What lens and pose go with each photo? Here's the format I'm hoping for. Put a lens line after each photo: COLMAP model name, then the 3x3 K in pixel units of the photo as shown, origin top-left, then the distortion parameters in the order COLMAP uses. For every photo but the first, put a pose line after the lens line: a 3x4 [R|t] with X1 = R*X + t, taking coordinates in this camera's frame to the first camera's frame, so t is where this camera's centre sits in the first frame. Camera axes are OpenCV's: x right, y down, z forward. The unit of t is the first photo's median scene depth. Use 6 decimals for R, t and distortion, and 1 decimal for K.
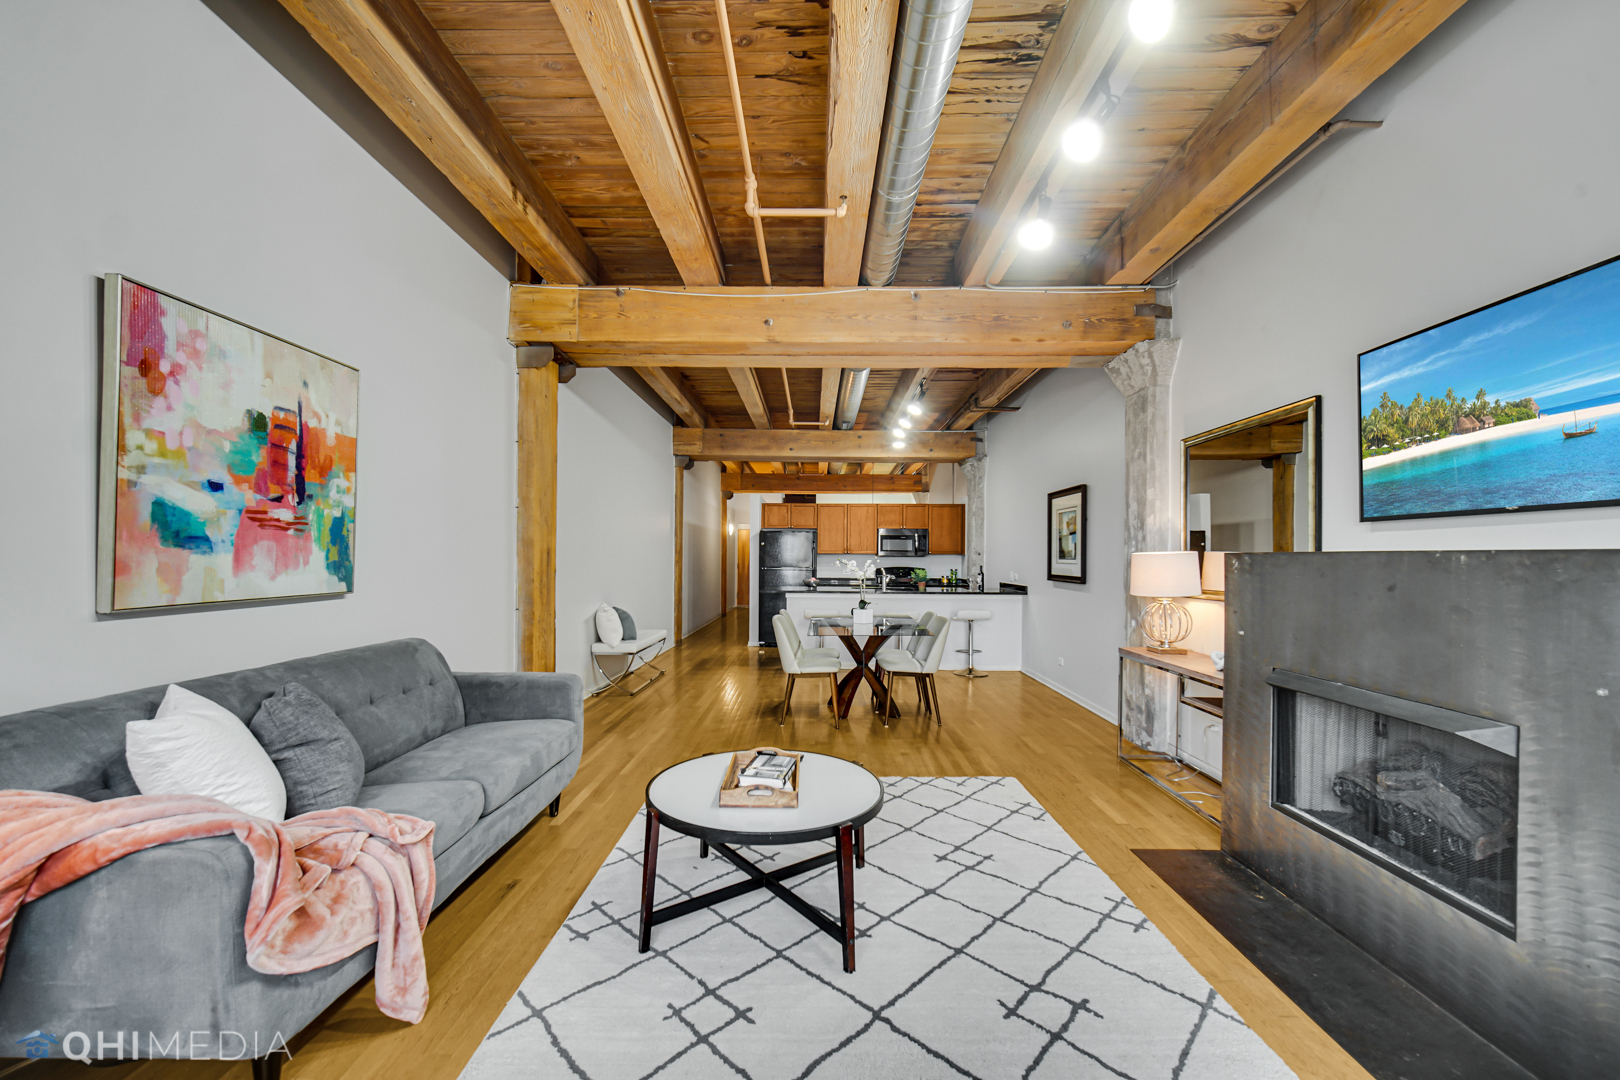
lens RADIAL K [[647.0, 0, 807.5], [0, 647.0, 545.0], [0, 0, 1]] dist [-0.003448, 0.000142]
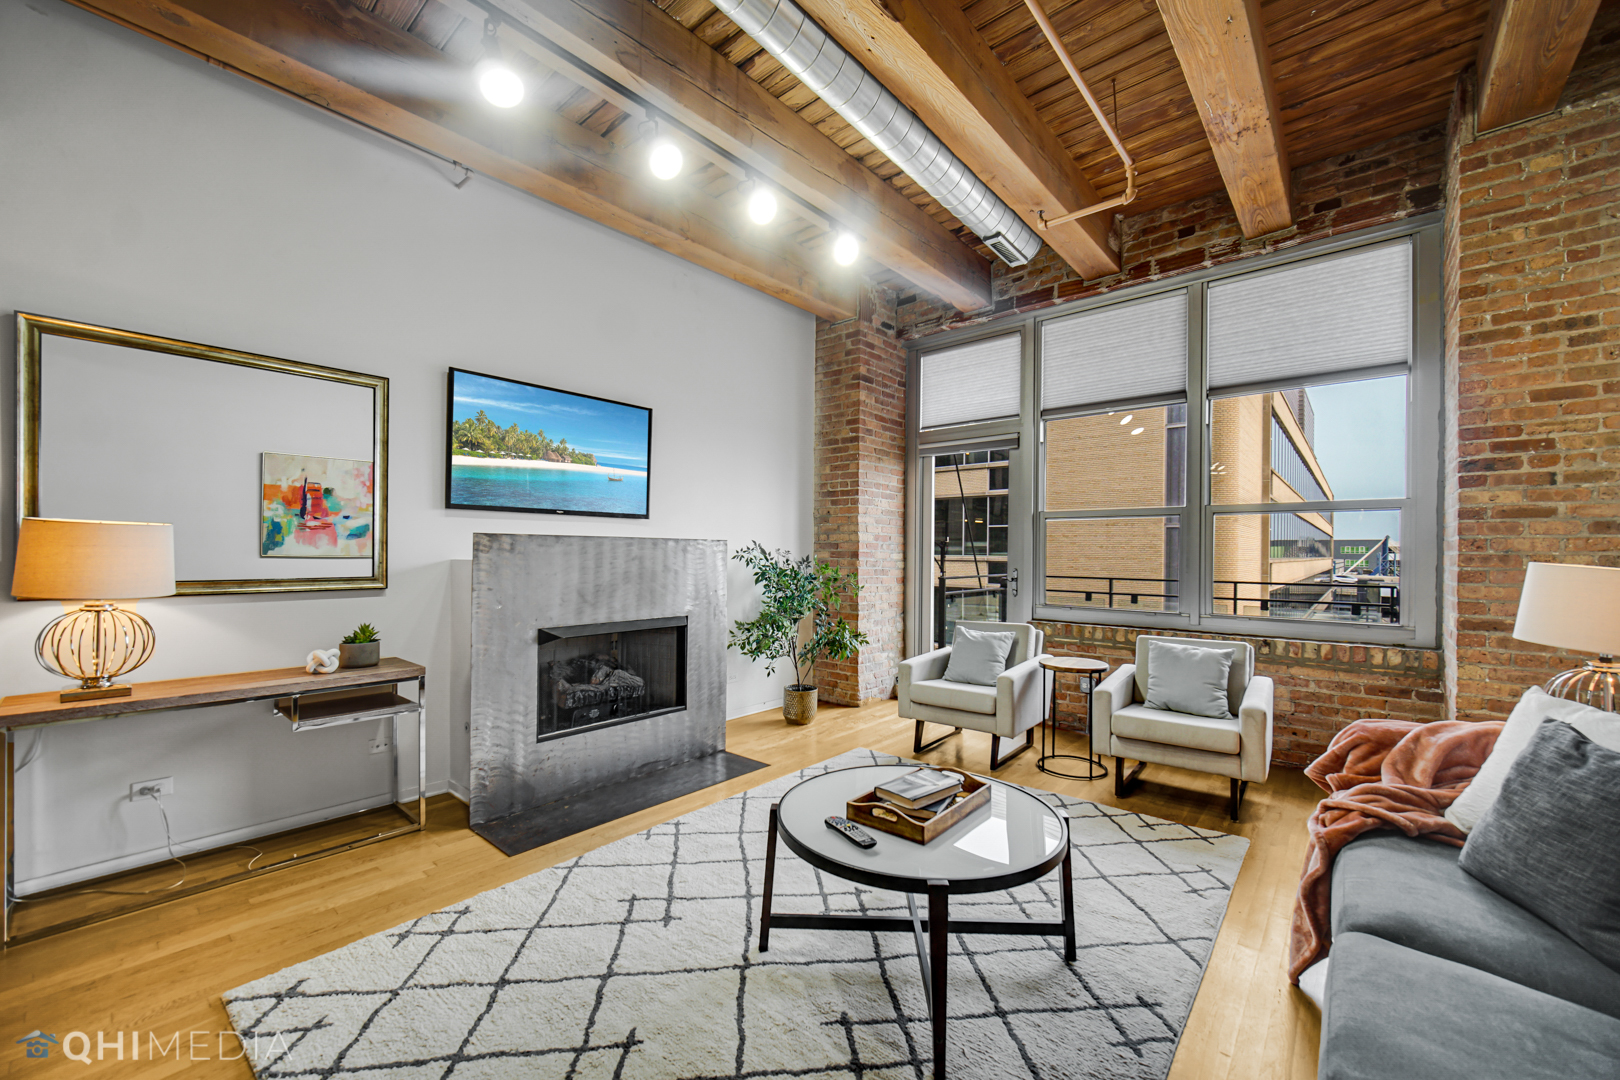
lens RADIAL K [[647.0, 0, 801.6], [0, 647.0, 553.8], [0, 0, 1]] dist [-0.003448, 0.000142]
pose [[-0.766588, -0.016172, 0.641935, -0.507332], [-0.026914, 0.999614, -0.006958, 0.051584], [-0.641575, -0.022611, -0.766727, 1.841203]]
